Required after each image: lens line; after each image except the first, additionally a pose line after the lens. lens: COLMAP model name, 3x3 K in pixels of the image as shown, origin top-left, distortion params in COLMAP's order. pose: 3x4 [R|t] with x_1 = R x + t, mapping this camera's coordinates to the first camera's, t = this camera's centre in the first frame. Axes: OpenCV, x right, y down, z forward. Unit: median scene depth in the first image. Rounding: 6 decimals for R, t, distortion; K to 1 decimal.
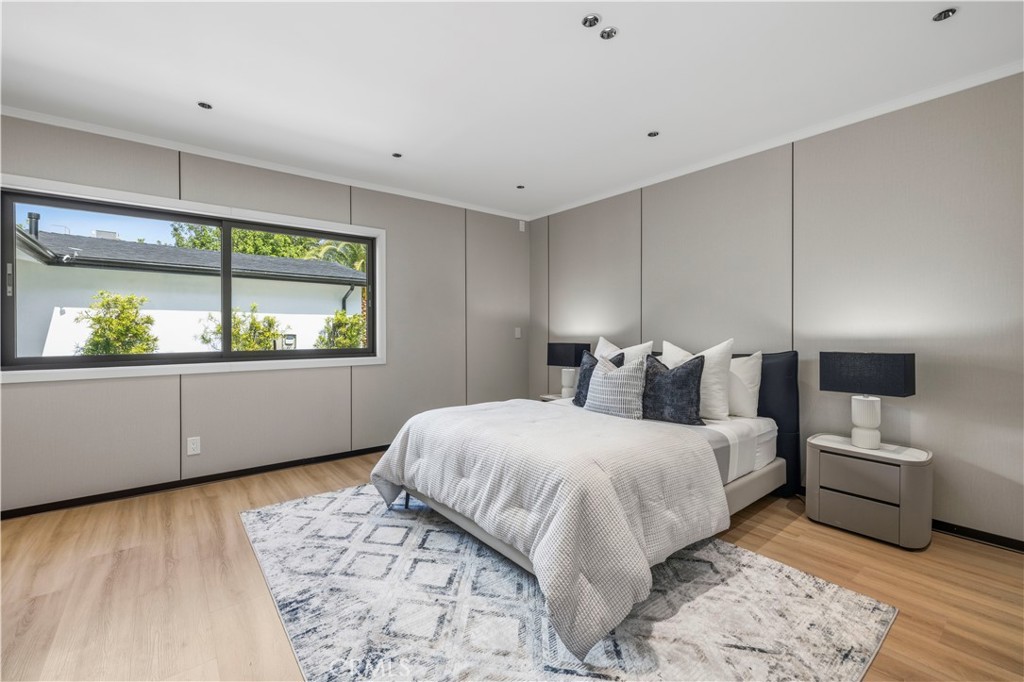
lens RADIAL K [[431.8, 0, 507.5], [0, 431.8, 340.6], [0, 0, 1]] dist [0.001278, 0.000258]
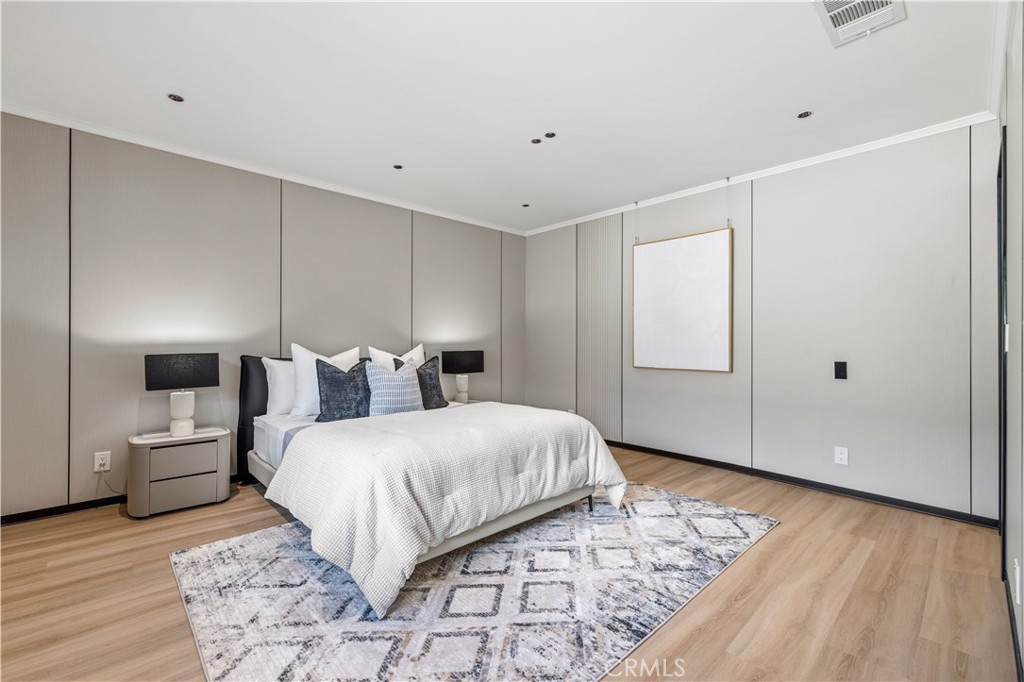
lens RADIAL K [[431.8, 0, 507.5], [0, 431.8, 340.6], [0, 0, 1]] dist [0.001278, 0.000258]
pose [[-0.069759, 0.002855, 0.997560, -1.006622], [0.018773, 0.999823, -0.001549, -0.005822], [-0.997387, 0.018619, -0.069800, 0.951660]]
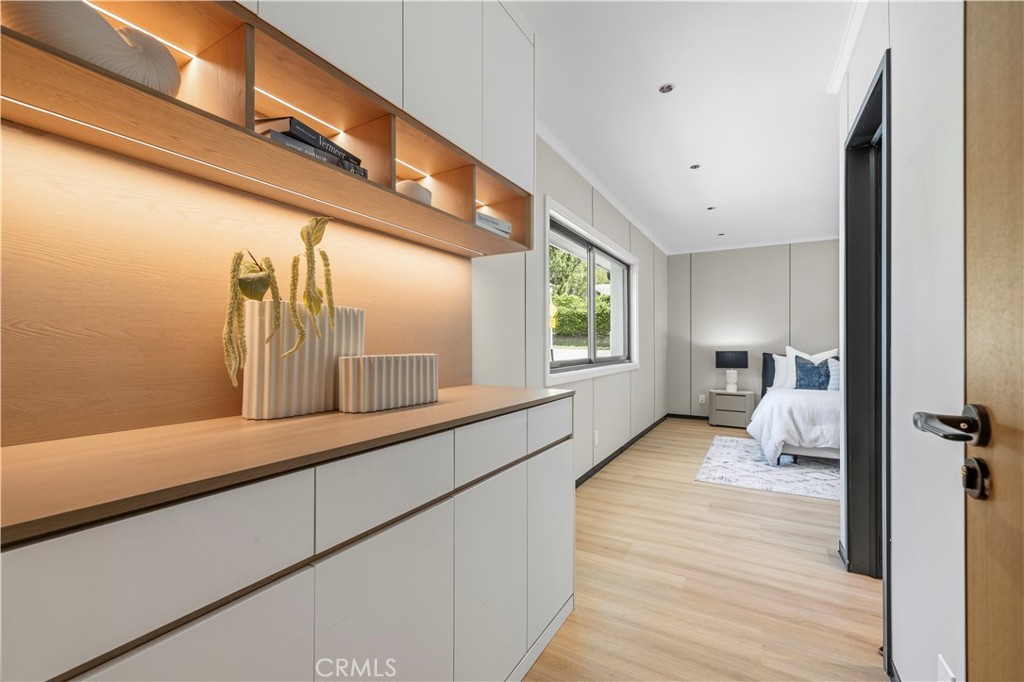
lens RADIAL K [[431.8, 0, 507.5], [0, 431.8, 340.6], [0, 0, 1]] dist [0.001278, 0.000258]
pose [[0.932240, 0.004332, 0.361814, -1.776261], [0.005815, 0.999620, -0.026951, 0.011766], [-0.361793, 0.027229, 0.931861, -0.020362]]
